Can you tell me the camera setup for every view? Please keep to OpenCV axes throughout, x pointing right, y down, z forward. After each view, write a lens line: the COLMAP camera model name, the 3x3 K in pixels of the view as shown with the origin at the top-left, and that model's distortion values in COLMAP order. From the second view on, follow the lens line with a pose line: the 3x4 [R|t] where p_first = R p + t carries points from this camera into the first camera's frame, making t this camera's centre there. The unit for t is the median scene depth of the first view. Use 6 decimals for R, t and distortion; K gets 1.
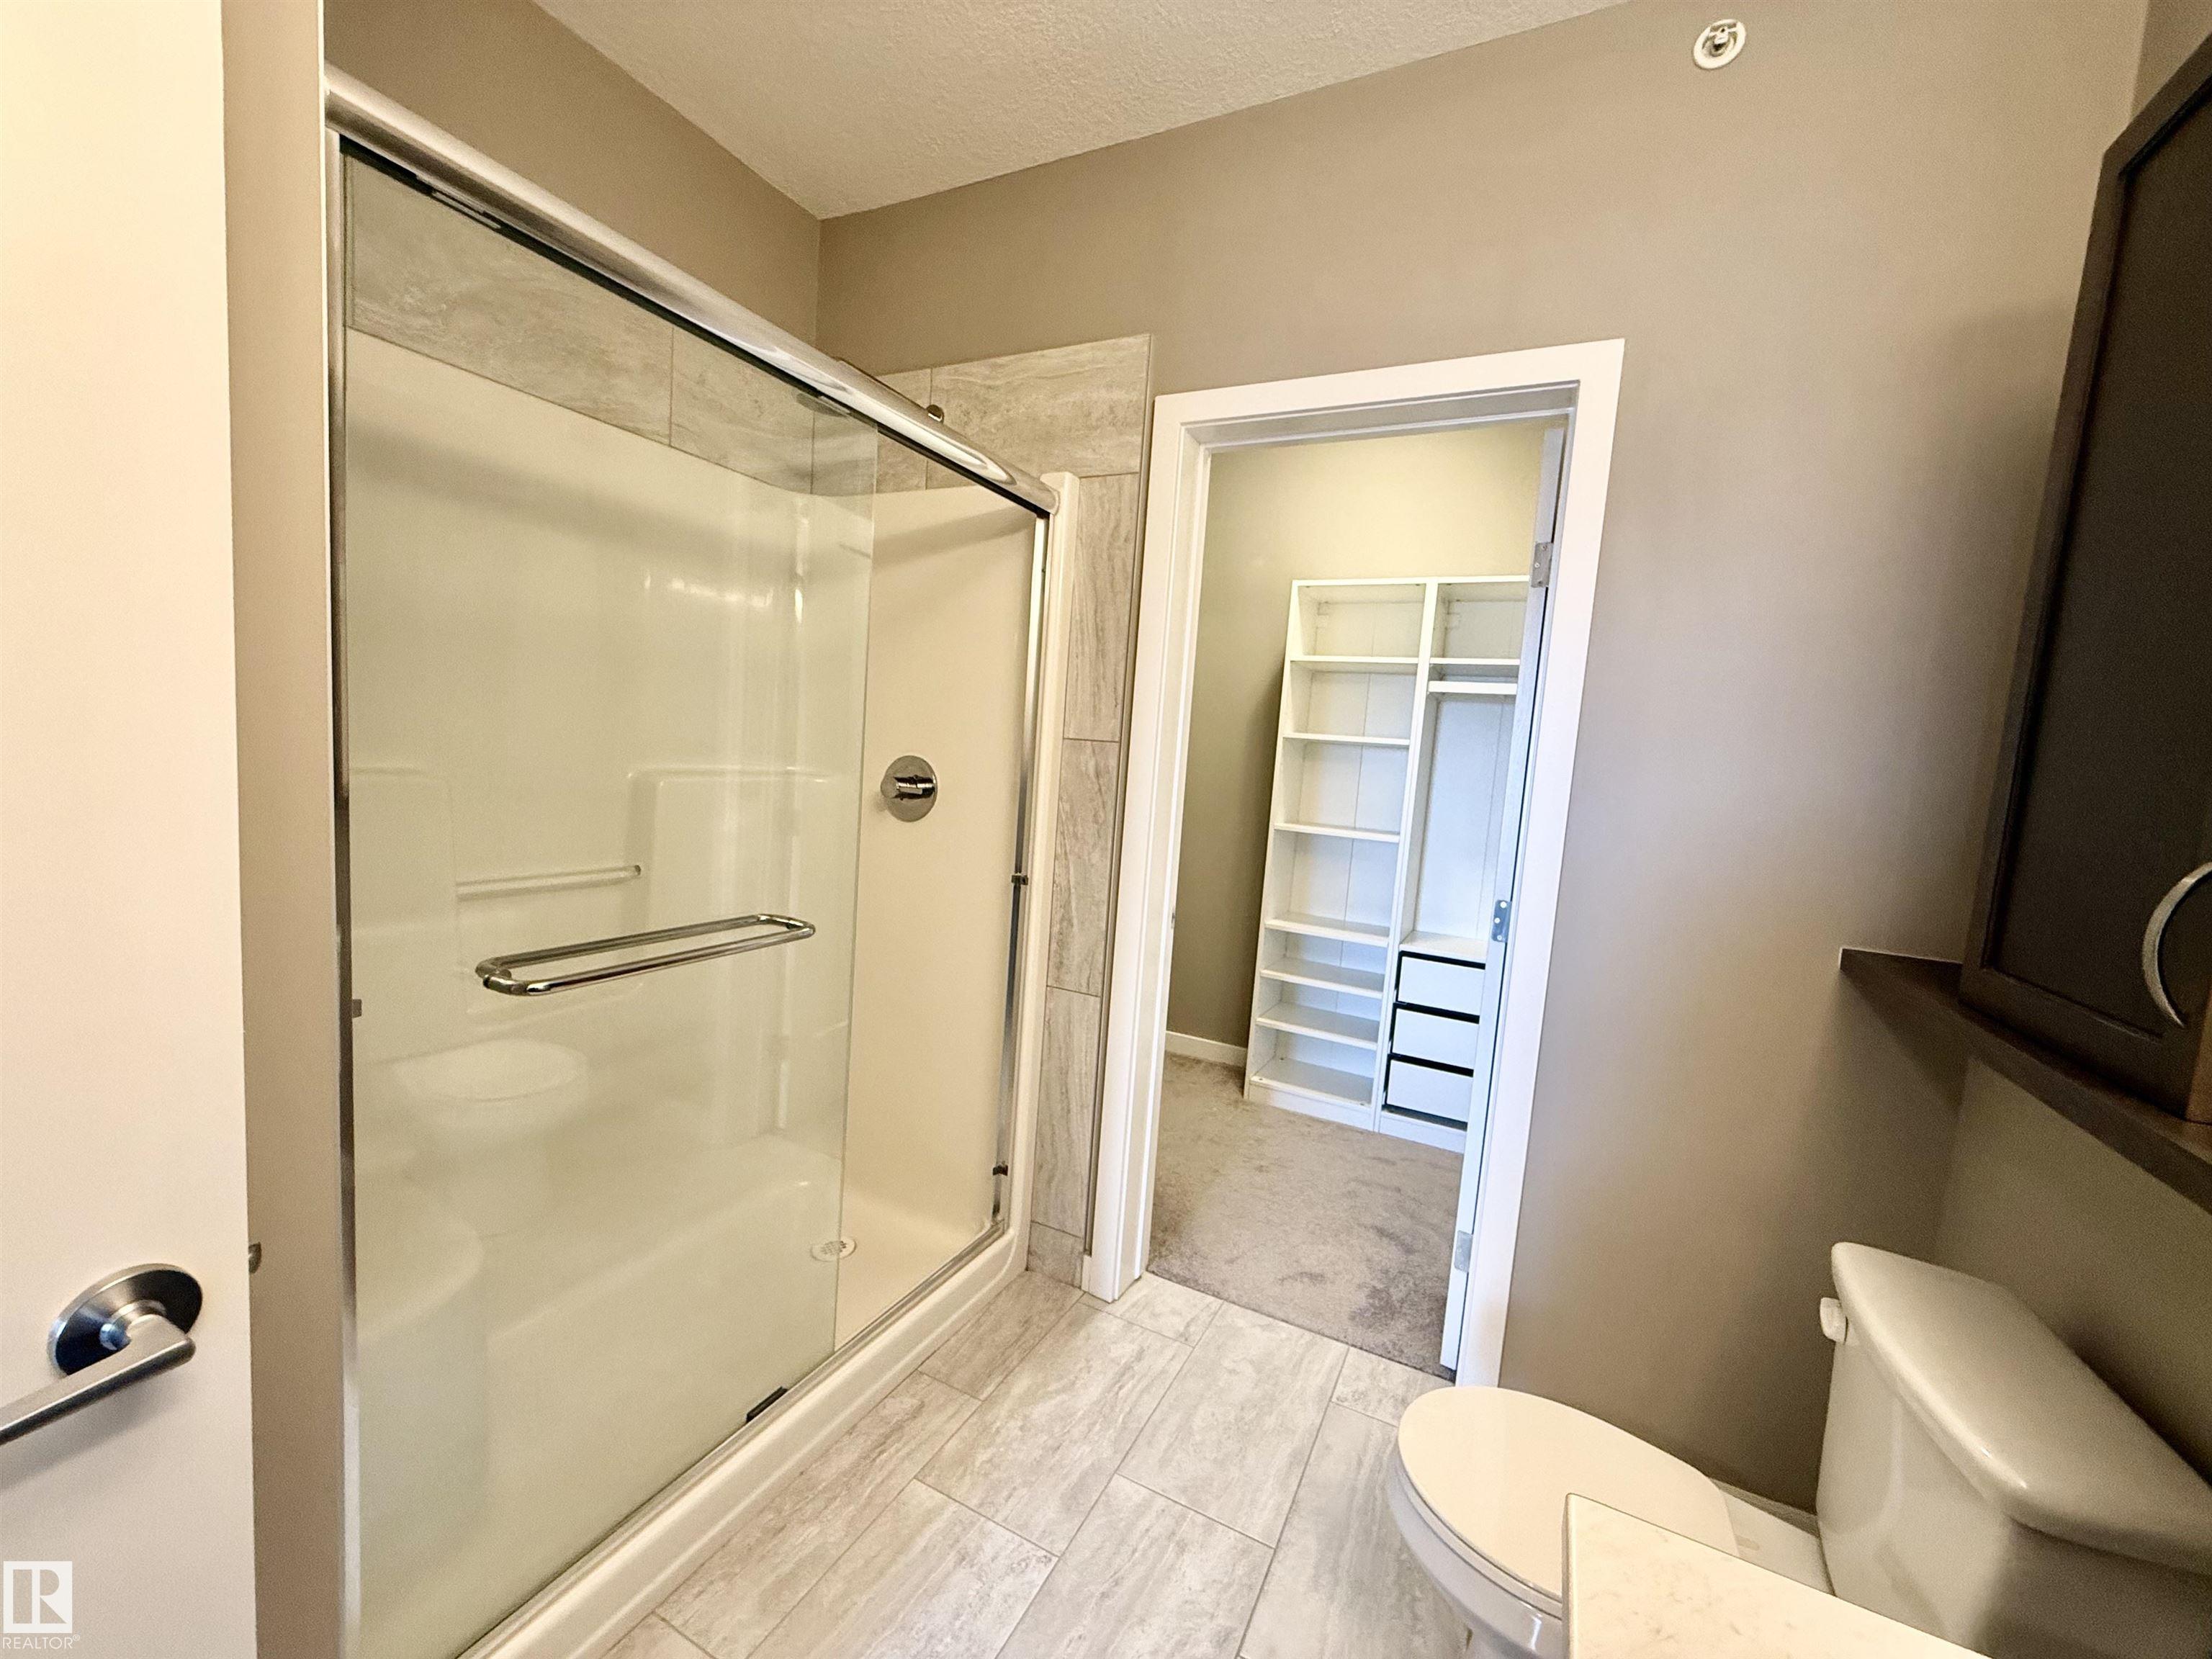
lens RADIAL K [[878.3, 0, 1102.5], [0, 878.3, 827.9], [0, 0, 1]] dist [0.000613, -0.000560]
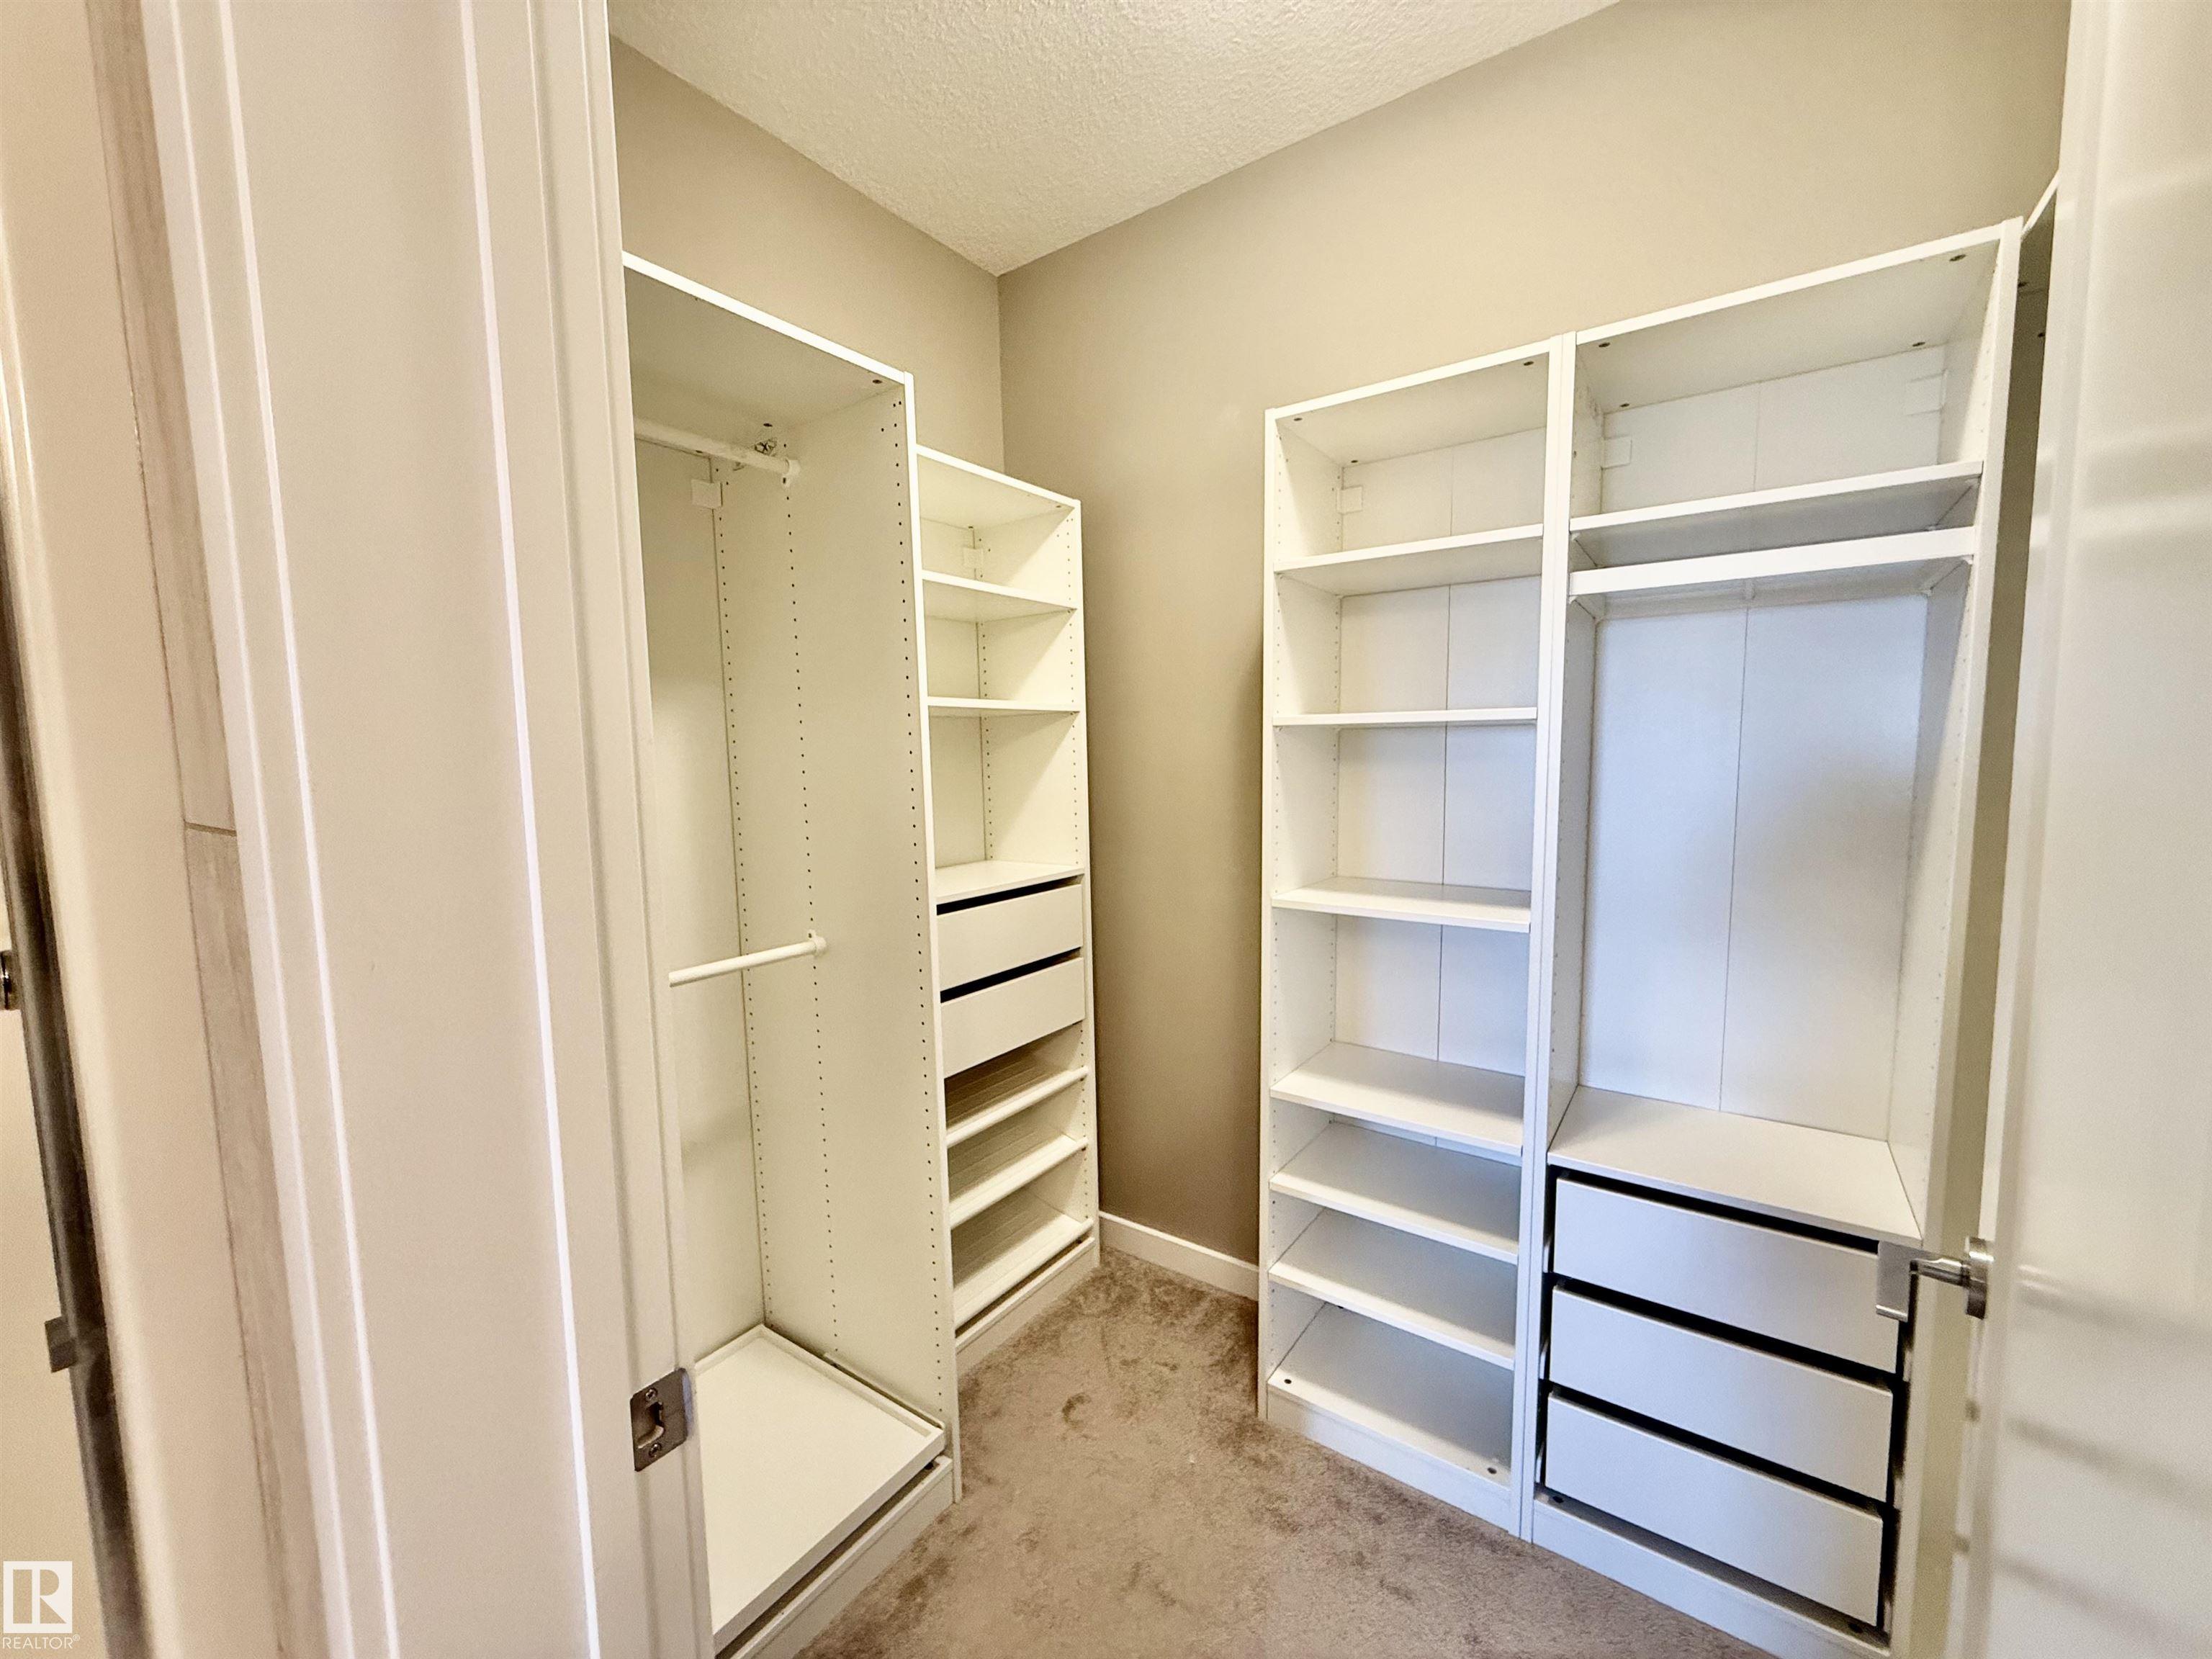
lens RADIAL K [[878.3, 0, 1107.3], [0, 878.3, 829.8], [0, 0, 1]] dist [0.000613, -0.000560]
pose [[0.987144, -0.074512, -0.141400, 0.185621], [0.074413, 0.997209, -0.005994, -0.049345], [0.141452, -0.004605, 0.989934, 0.505450]]
